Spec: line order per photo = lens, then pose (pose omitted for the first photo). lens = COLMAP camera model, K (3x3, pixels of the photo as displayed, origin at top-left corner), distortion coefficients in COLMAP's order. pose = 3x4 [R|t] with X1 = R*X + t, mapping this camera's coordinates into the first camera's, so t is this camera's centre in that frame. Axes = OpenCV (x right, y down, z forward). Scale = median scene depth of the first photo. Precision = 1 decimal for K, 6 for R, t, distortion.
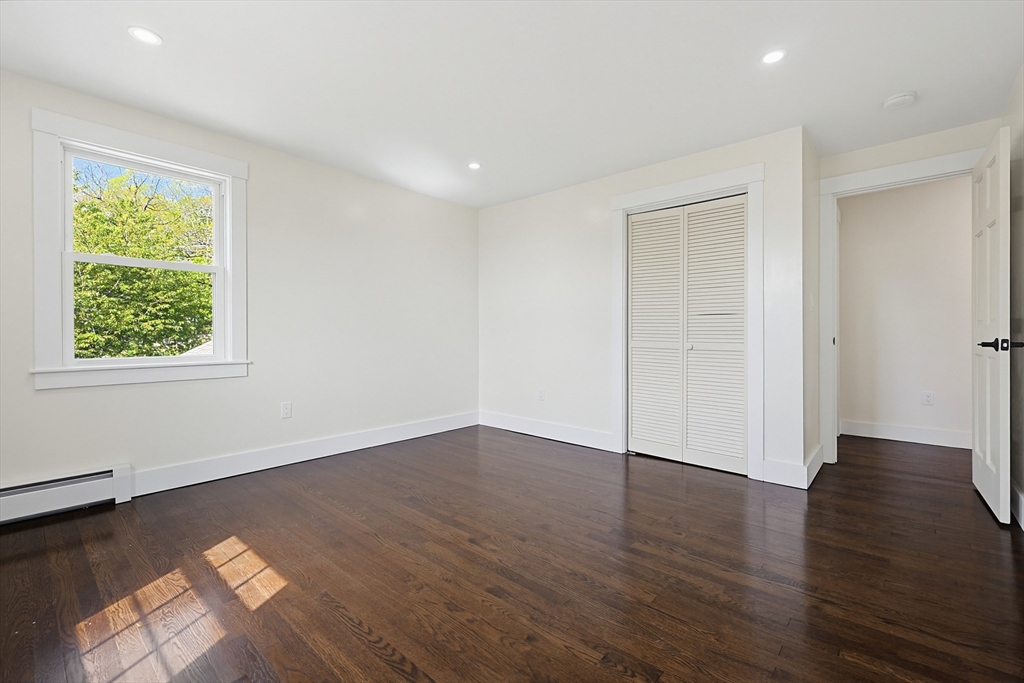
lens RADIAL K [[443.8, 0, 520.3], [0, 443.8, 336.6], [0, 0, 1]] dist [0.004575, -0.001664]
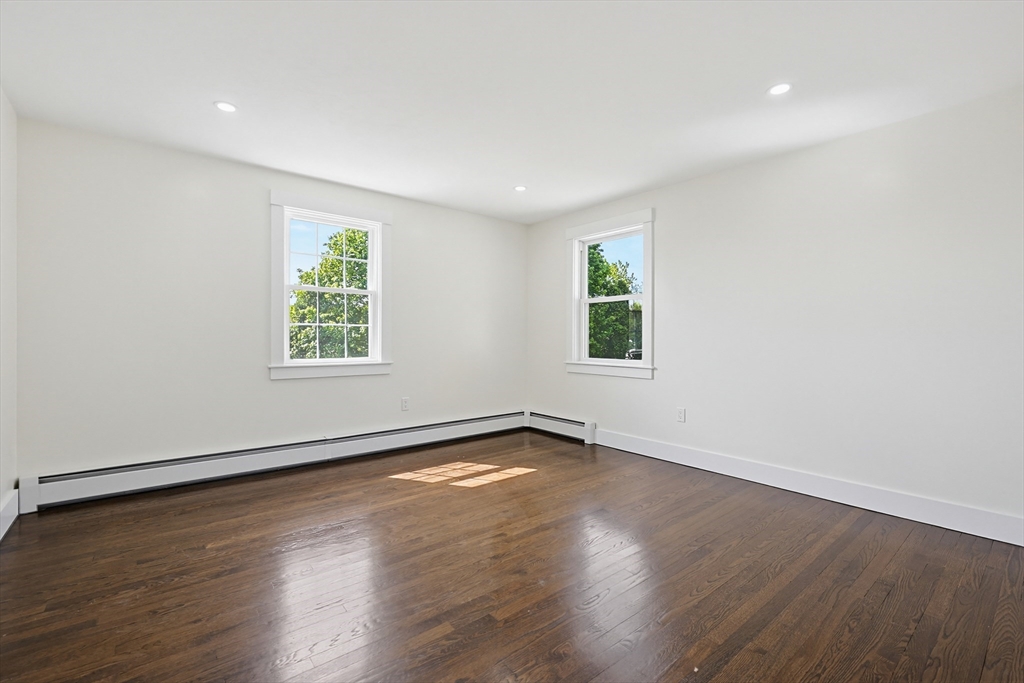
lens RADIAL K [[443.8, 0, 519.7], [0, 443.8, 340.3], [0, 0, 1]] dist [0.004575, -0.001664]
pose [[-0.157327, 0.007835, -0.987516, 0.995763], [-0.009404, 0.999911, 0.009432, -0.041448], [0.987502, 0.010770, -0.157239, 1.231517]]
